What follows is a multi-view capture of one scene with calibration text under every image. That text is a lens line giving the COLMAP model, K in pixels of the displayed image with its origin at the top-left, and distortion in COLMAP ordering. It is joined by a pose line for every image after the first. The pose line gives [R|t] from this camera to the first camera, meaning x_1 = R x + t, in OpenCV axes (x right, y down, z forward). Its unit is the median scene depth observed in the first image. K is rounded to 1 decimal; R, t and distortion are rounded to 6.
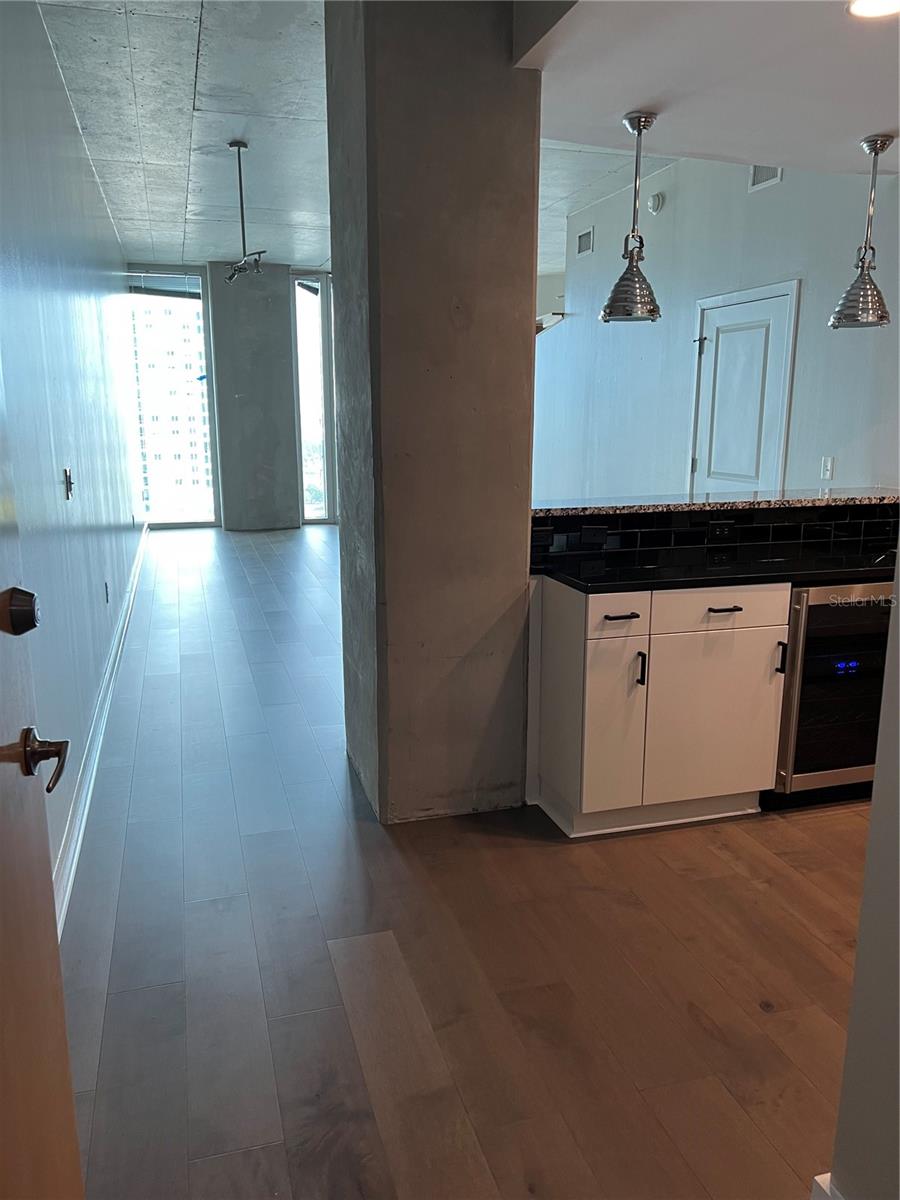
lens RADIAL K [[893.5, 0, 450.7], [0, 893.5, 598.4], [0, 0, 1]] dist [0.015160, -0.007461]
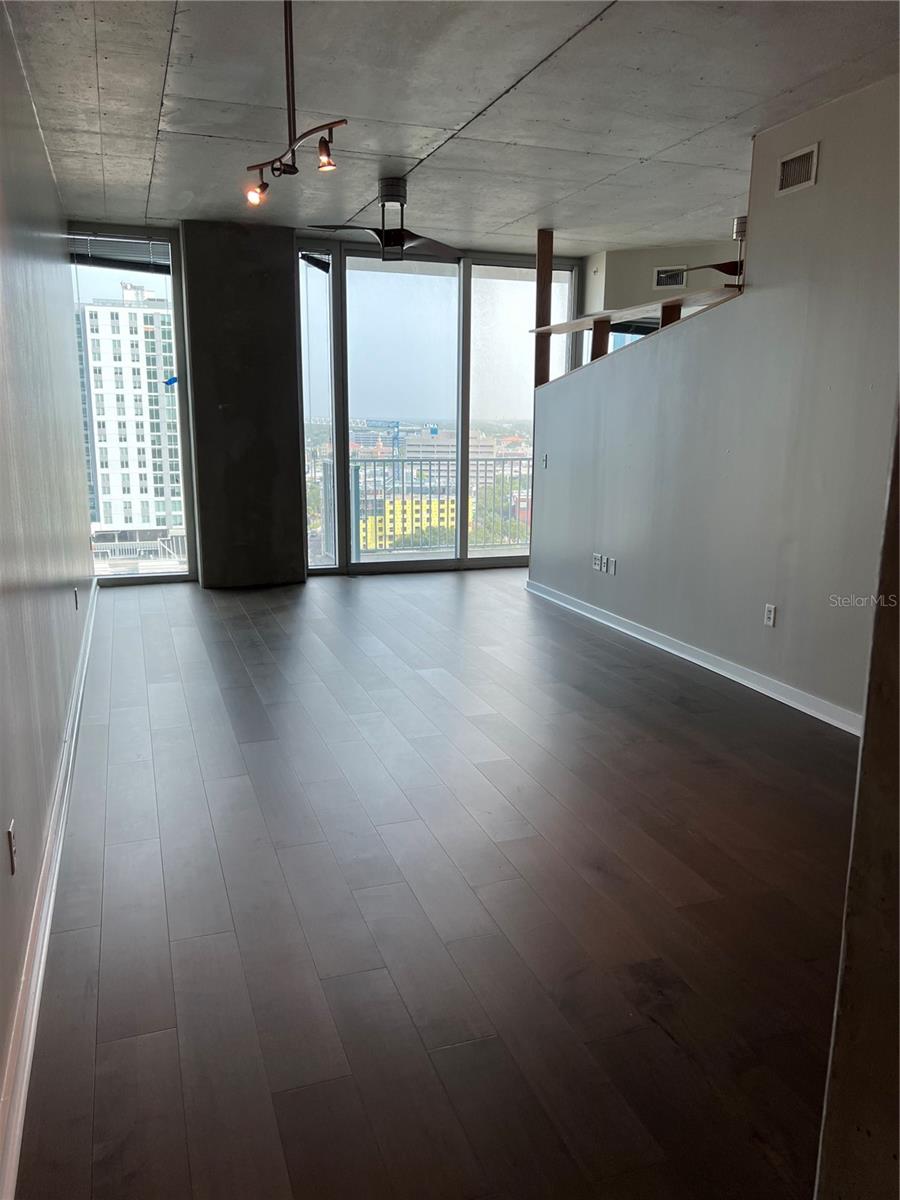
lens RADIAL K [[893.5, 0, 447.2], [0, 893.5, 601.8], [0, 0, 1]] dist [0.015160, -0.007461]
pose [[0.998759, -0.004585, 0.049585, -0.091244], [0.004861, 0.999973, -0.005459, -0.061435], [-0.049558, 0.005693, 0.998755, 0.260887]]
